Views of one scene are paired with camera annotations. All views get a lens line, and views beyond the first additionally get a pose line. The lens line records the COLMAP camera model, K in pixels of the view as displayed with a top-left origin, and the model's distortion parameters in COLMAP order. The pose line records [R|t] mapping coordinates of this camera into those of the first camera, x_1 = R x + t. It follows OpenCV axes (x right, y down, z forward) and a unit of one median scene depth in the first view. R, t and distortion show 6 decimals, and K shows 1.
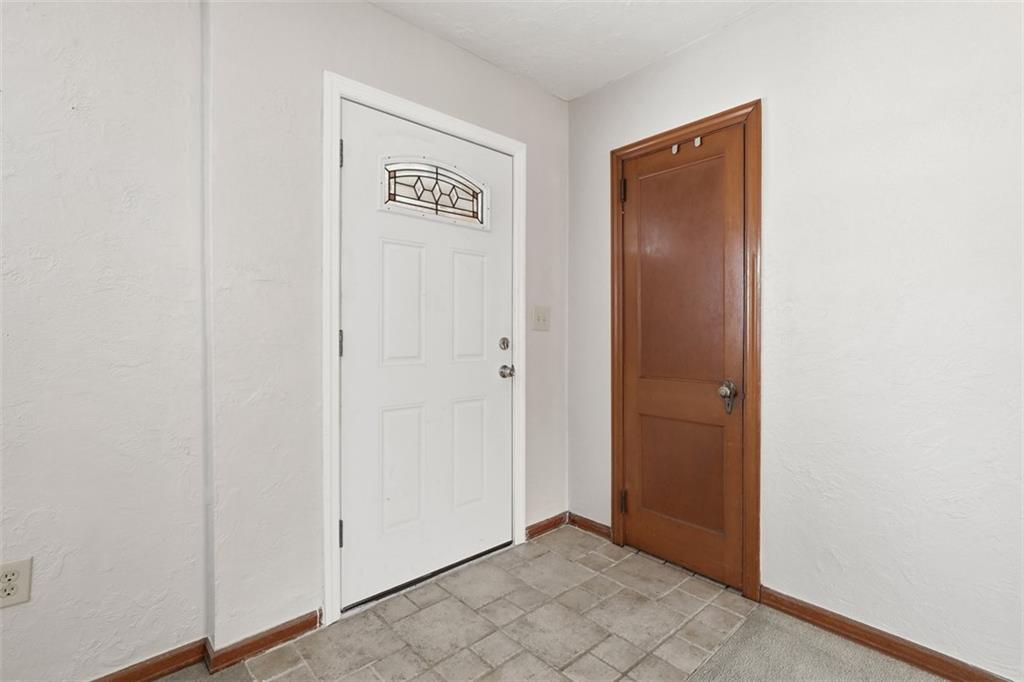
lens RADIAL K [[473.0, 0, 511.5], [0, 473.0, 334.1], [0, 0, 1]] dist [-0.024877, 0.005008]
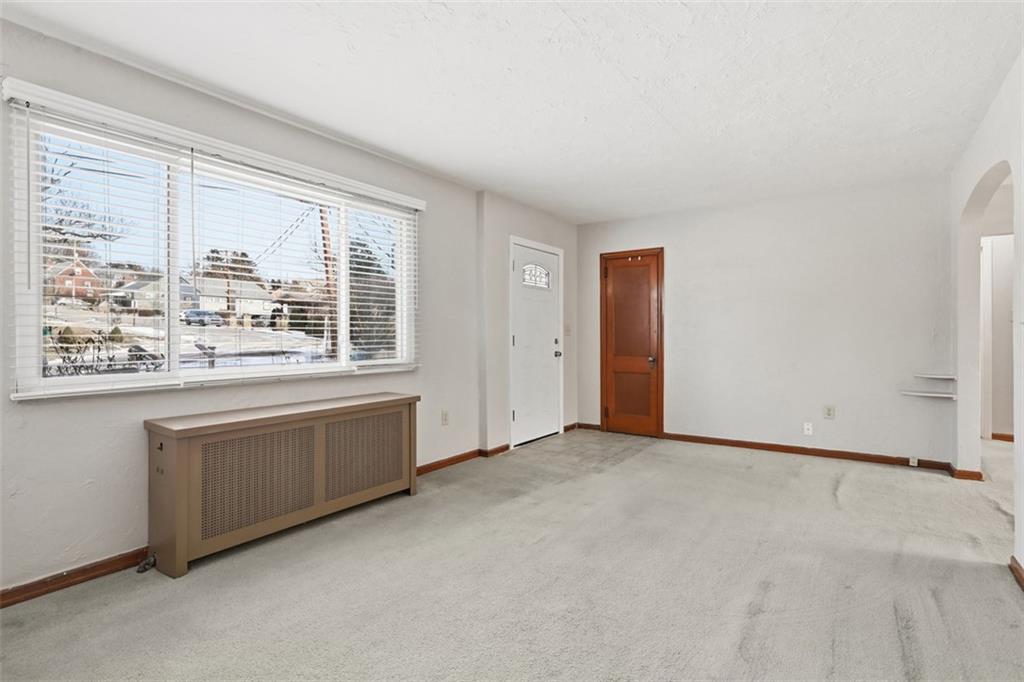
lens RADIAL K [[476.4, 0, 511.7], [0, 476.4, 337.2], [0, 0, 1]] dist [-0.058590, -0.000279]
pose [[0.980060, -0.001157, 0.198698, -0.664380], [0.001626, 0.999996, -0.002197, 0.005778], [-0.198695, 0.002476, 0.980058, -1.142245]]
